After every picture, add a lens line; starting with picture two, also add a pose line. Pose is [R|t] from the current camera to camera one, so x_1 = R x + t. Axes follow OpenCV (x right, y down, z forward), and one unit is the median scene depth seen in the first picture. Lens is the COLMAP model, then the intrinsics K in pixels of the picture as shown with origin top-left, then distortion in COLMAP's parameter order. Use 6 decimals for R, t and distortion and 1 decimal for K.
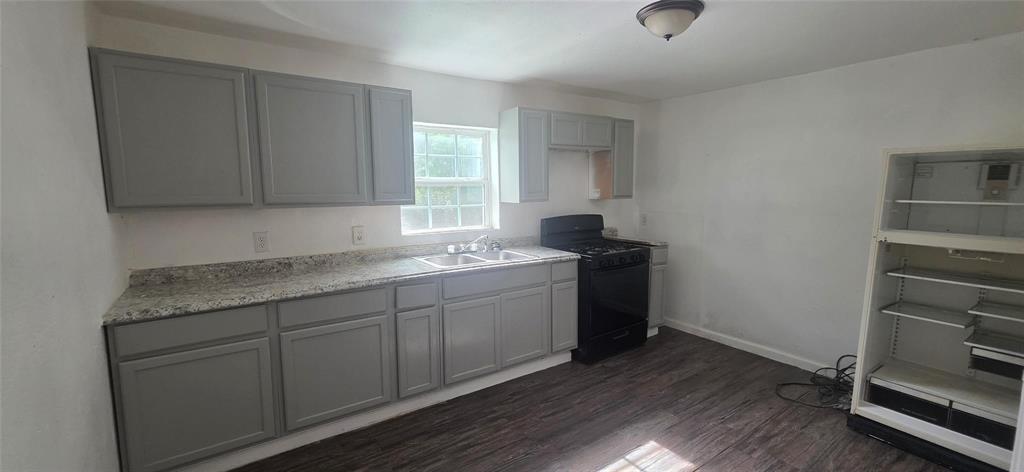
lens RADIAL K [[409.8, 0, 512.0], [0, 409.8, 236.0], [0, 0, 1]] dist [0.000821, 0.000035]
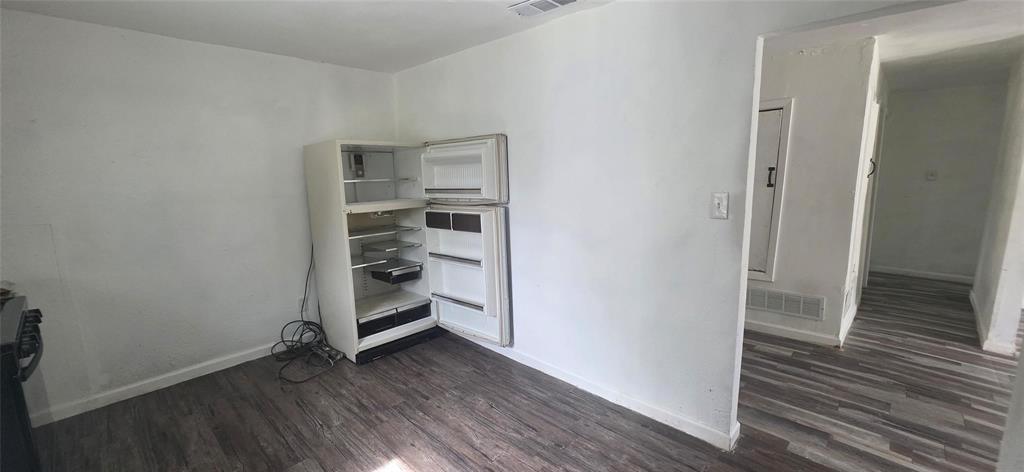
lens RADIAL K [[409.8, 0, 512.0], [0, 409.8, 236.0], [0, 0, 1]] dist [0.000821, 0.000035]
pose [[-0.220993, -0.164228, 0.961349, -0.380168], [0.122461, 0.973246, 0.194412, -0.090634], [-0.967557, 0.160691, -0.194969, 0.681811]]
